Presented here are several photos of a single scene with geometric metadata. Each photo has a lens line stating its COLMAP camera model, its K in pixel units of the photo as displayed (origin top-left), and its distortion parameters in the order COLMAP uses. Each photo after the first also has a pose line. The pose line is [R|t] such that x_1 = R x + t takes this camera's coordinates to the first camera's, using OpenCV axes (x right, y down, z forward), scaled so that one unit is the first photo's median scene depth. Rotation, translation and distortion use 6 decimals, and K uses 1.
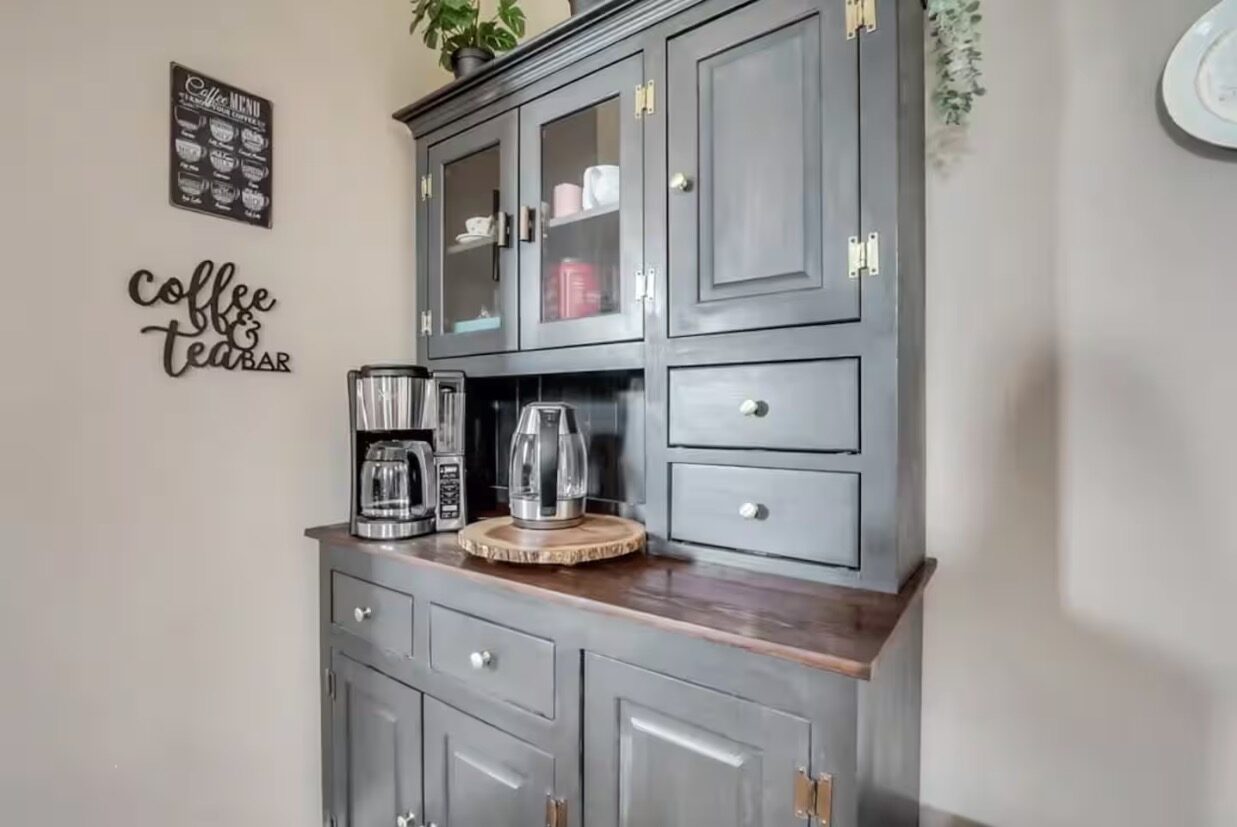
lens RADIAL K [[568.8, 0, 625.4], [0, 568.8, 406.5], [0, 0, 1]] dist [-0.018394, 0.002035]
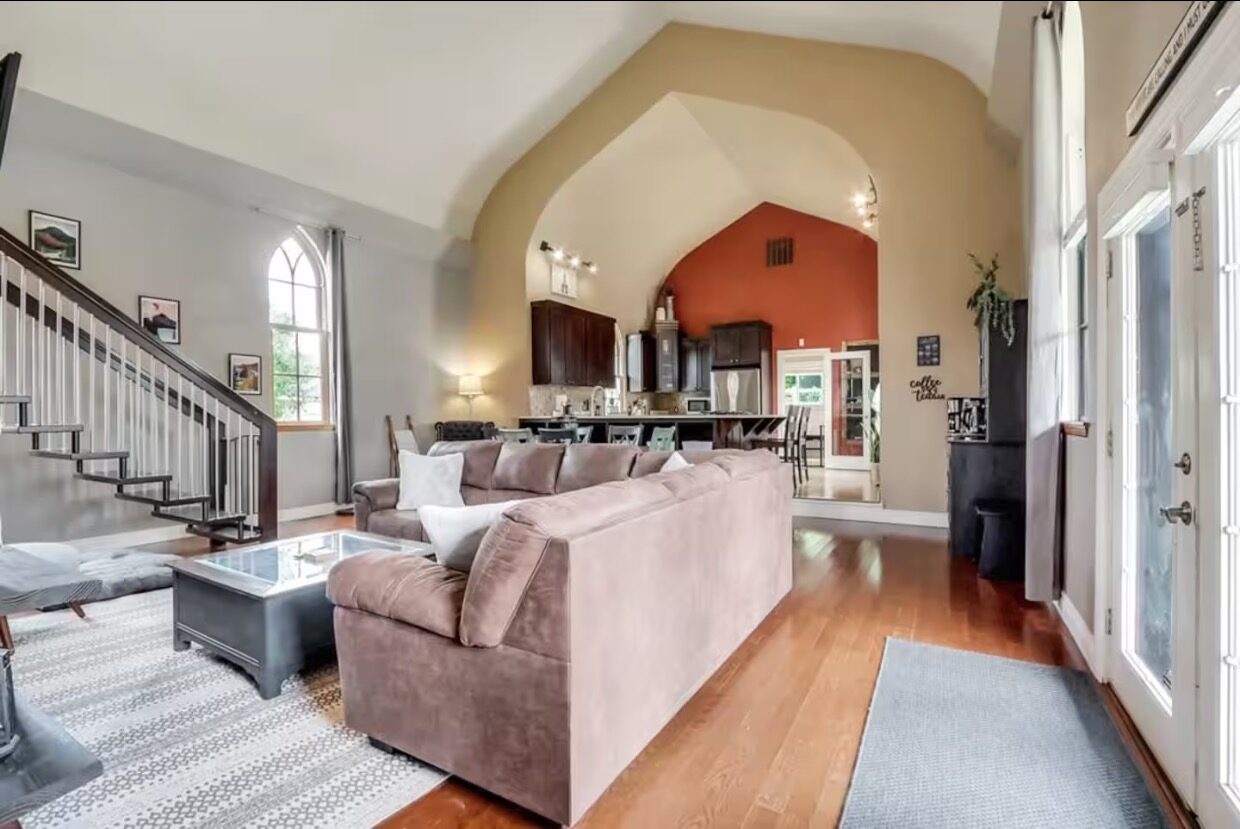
lens RADIAL K [[570.2, 0, 614.2], [0, 570.2, 414.6], [0, 0, 1]] dist [-0.018394, 0.002035]
pose [[0.093243, 0.006522, -0.995622, 3.625219], [0.004837, 0.999964, 0.007003, 0.013241], [0.995632, -0.005469, 0.093208, -1.962350]]
